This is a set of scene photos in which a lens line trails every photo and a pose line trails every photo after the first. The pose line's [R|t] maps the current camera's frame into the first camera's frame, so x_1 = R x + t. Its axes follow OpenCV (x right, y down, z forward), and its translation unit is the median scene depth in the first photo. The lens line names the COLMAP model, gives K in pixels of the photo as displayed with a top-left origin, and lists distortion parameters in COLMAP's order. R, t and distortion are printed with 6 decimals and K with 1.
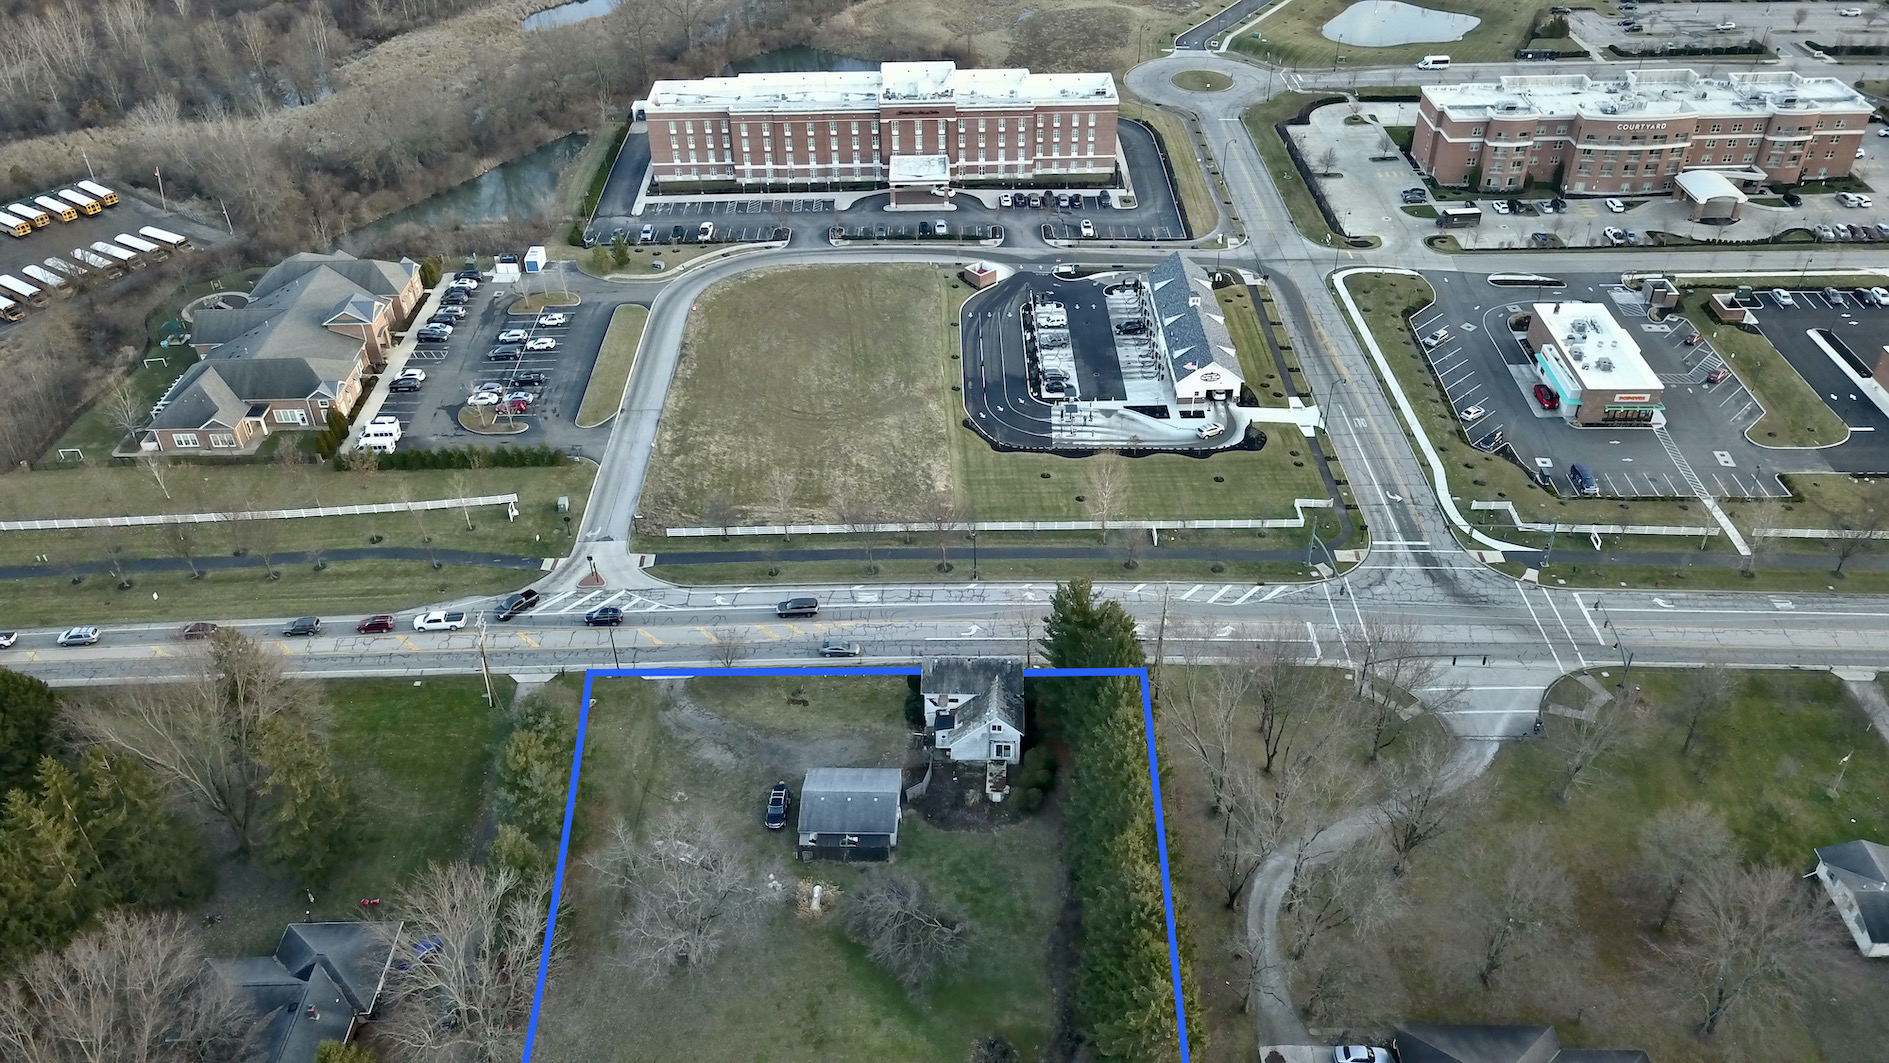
lens RADIAL K [[1435.7, 0, 944.5], [0, 1435.7, 531.5], [0, 0, 1]] dist [0.017067, 0.002758]
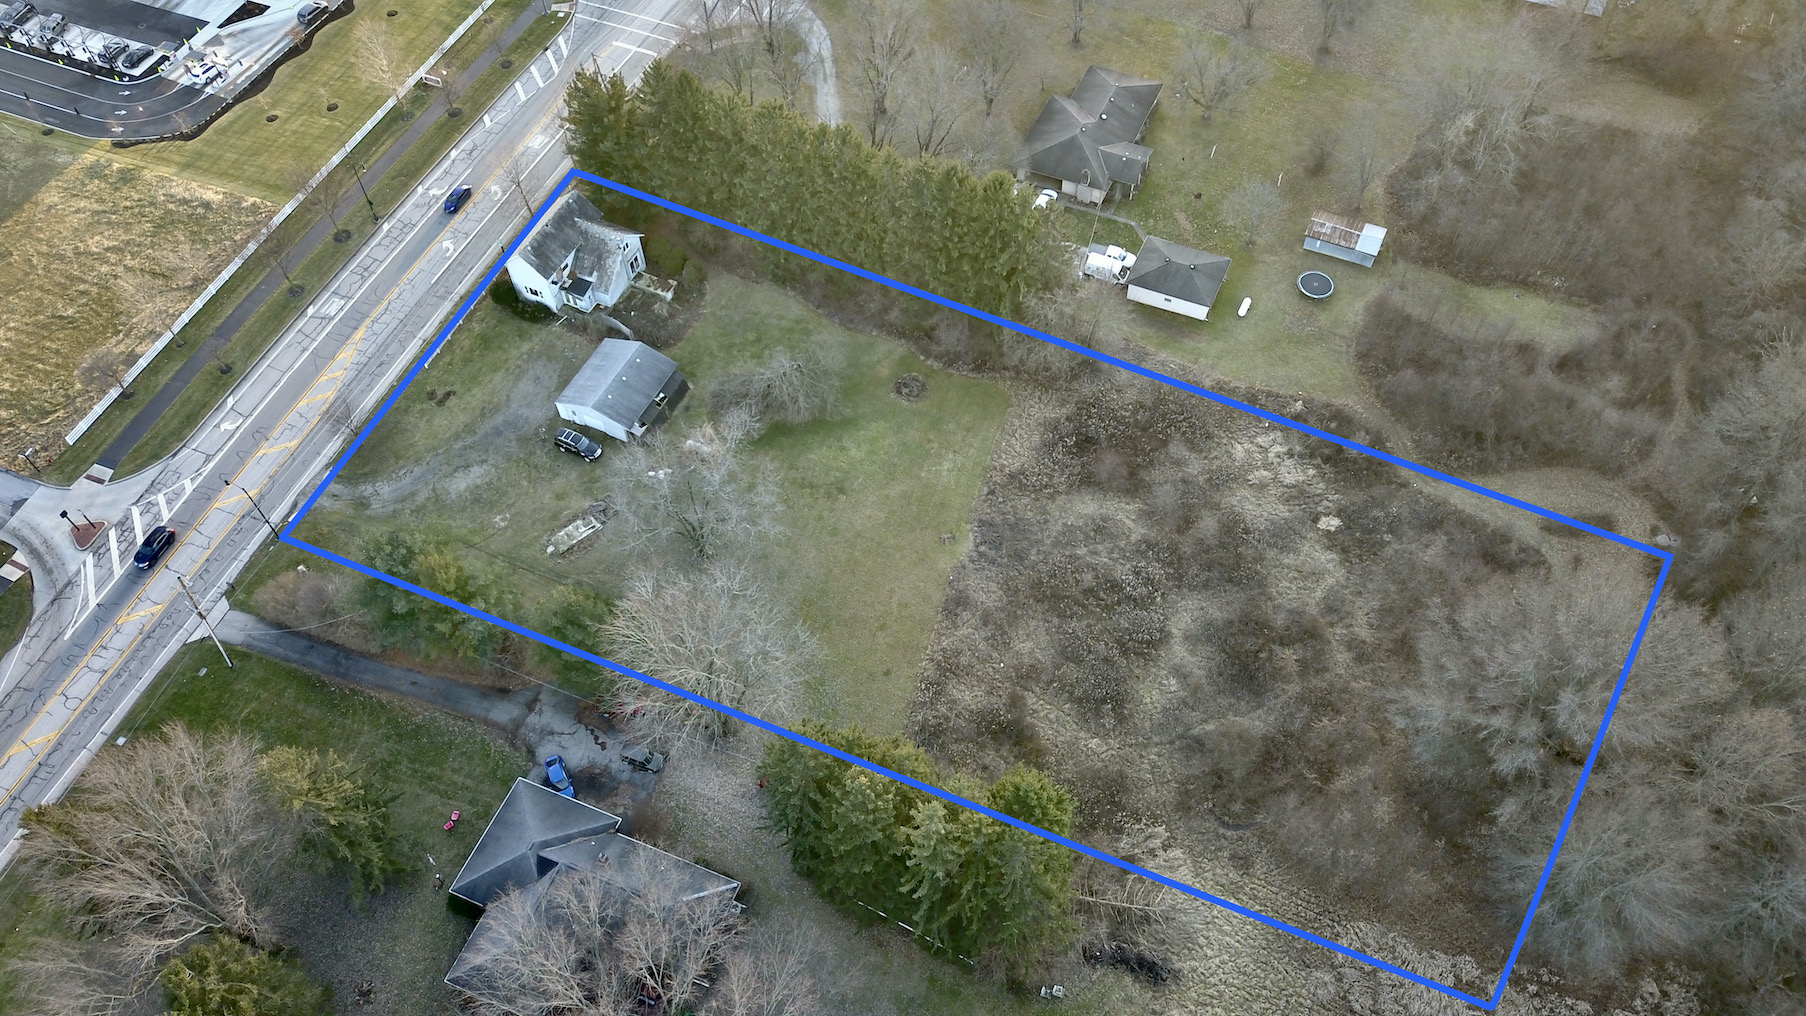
lens RADIAL K [[1372.7, 0, 903.0], [0, 1372.7, 508.0], [0, 0, 1]] dist [0.017067, 0.002758]
pose [[0.402477, -0.751549, 0.522671, -0.452032], [0.554899, 0.654397, 0.513664, -0.115833], [-0.728079, 0.083292, 0.680414, 0.159286]]
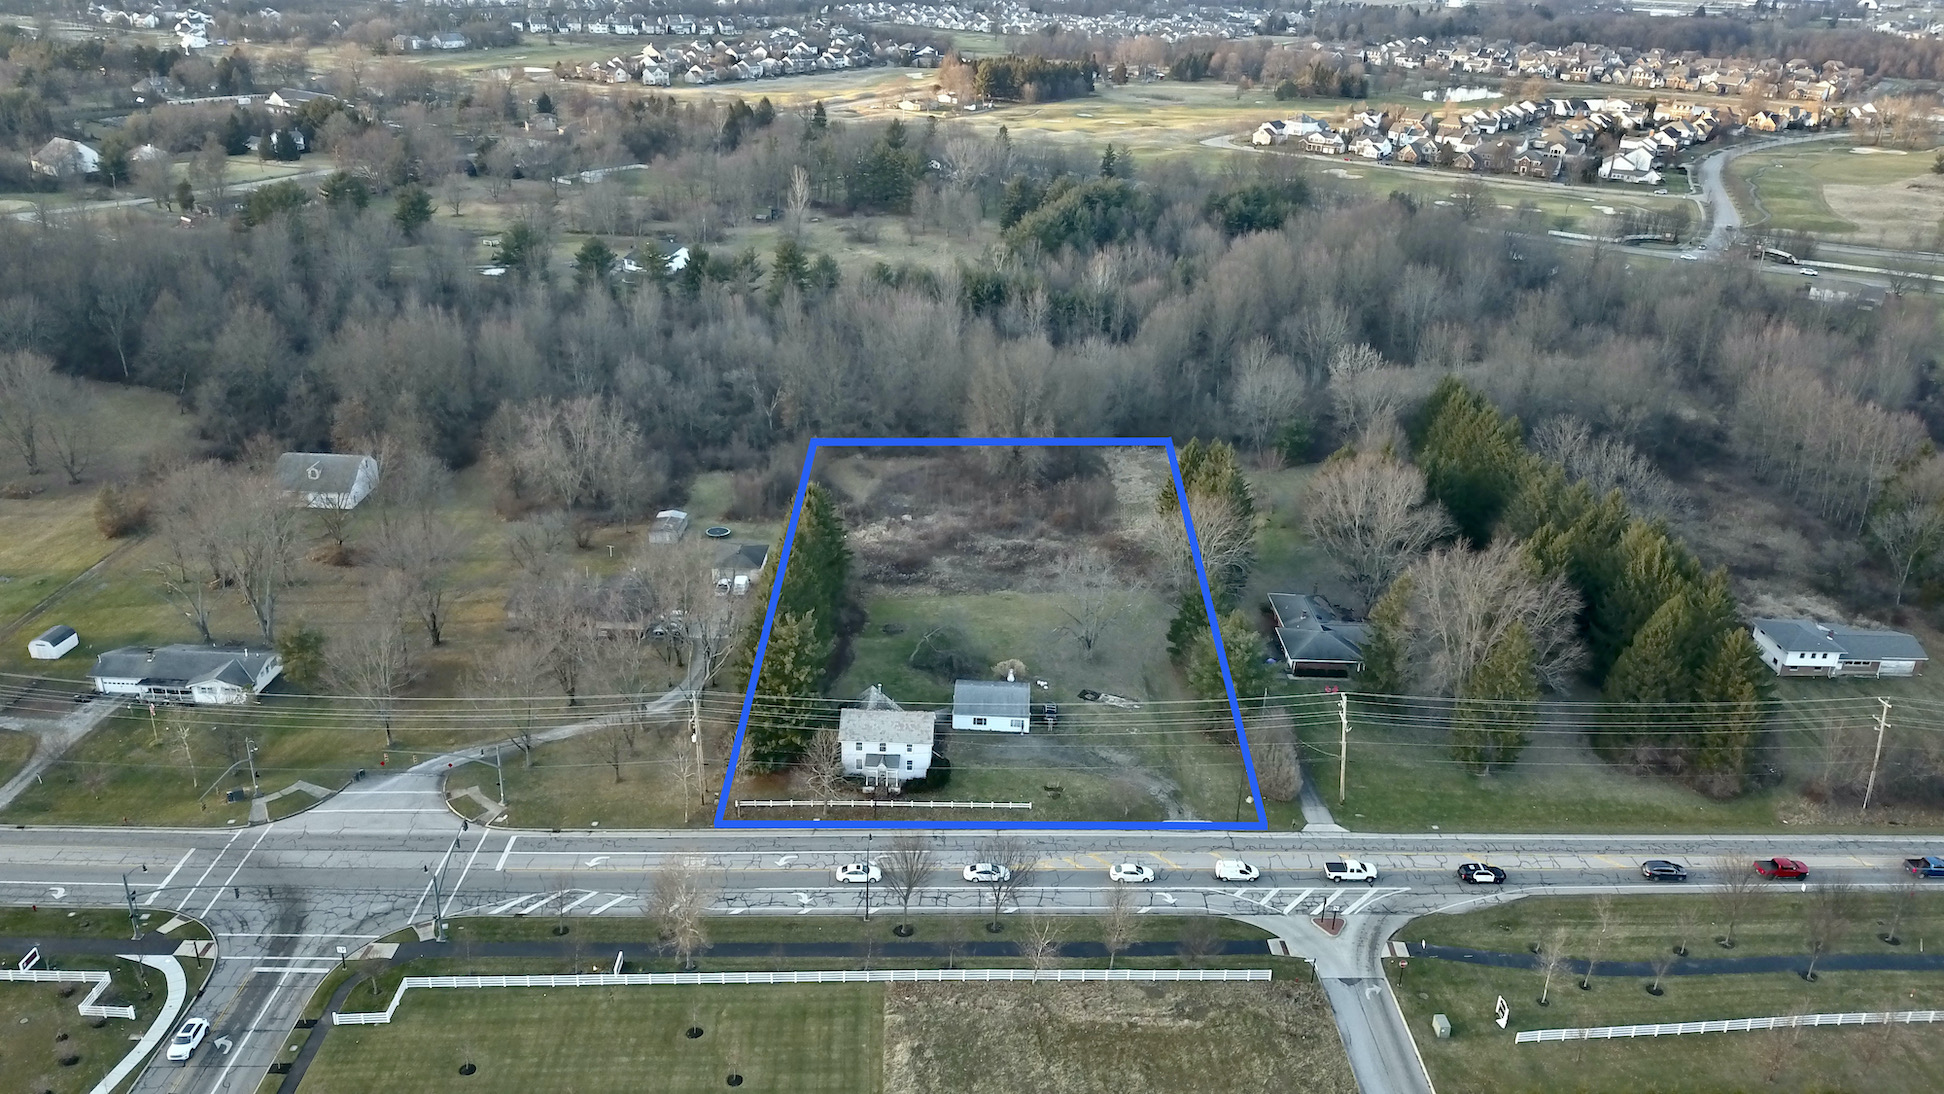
lens RADIAL K [[1477.5, 0, 972.0], [0, 1477.5, 547.0], [0, 0, 1]] dist [0.017067, 0.002758]
pose [[-0.999643, -0.026523, -0.003165, -0.029519], [-0.016336, 0.513301, 0.858053, -0.812747], [-0.021134, 0.857799, -0.513551, 1.262358]]
